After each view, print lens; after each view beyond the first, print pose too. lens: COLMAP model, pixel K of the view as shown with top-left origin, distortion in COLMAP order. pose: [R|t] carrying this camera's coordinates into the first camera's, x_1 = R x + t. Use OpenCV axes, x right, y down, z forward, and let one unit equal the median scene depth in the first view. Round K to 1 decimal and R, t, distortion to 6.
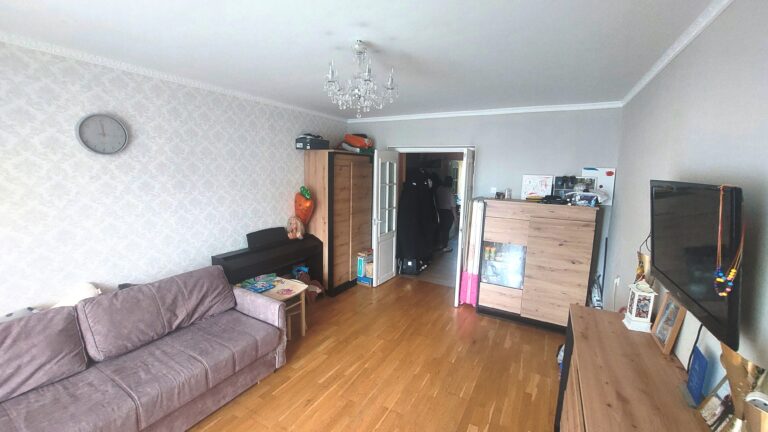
lens RADIAL K [[309.7, 0, 384.4], [0, 309.7, 216.2], [0, 0, 1]] dist [-0.013870, 0.000307]
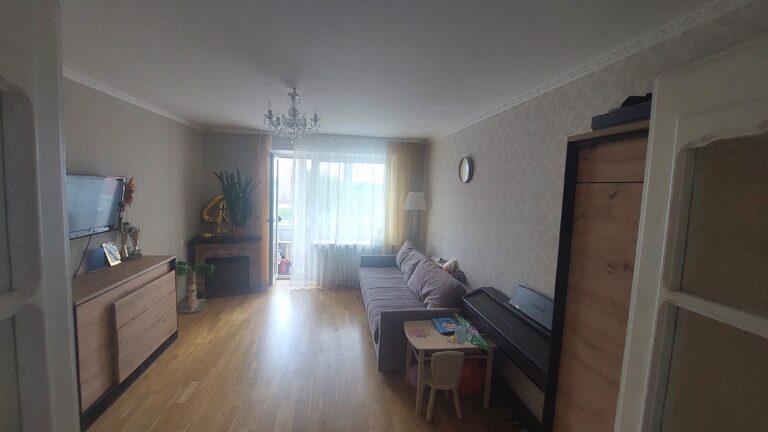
lens RADIAL K [[309.7, 0, 380.3], [0, 309.7, 212.9], [0, 0, 1]] dist [-0.013870, 0.000307]
pose [[-0.798185, 0.006777, -0.602374, 0.262407], [-0.137184, 0.971619, 0.192709, -0.216340], [0.586584, 0.236454, -0.774602, 1.465118]]
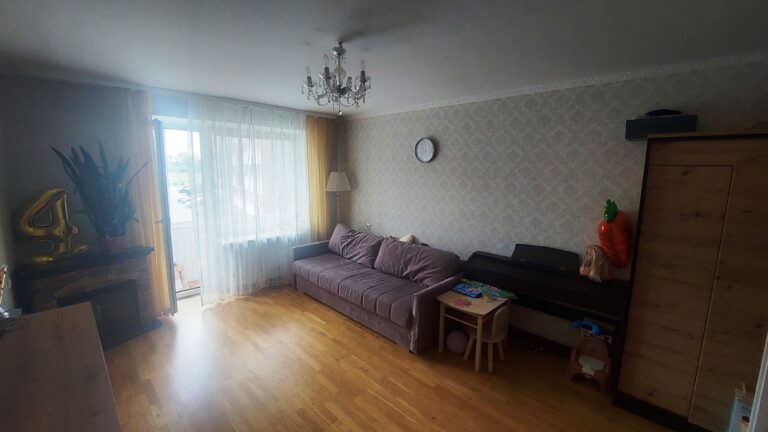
lens RADIAL K [[309.7, 0, 382.0], [0, 309.7, 214.0], [0, 0, 1]] dist [-0.013870, 0.000307]
pose [[-0.262530, 0.119814, -0.957456, 0.576093], [-0.162757, 0.972545, 0.166330, -0.124689], [0.951099, 0.199499, -0.235821, 0.905129]]
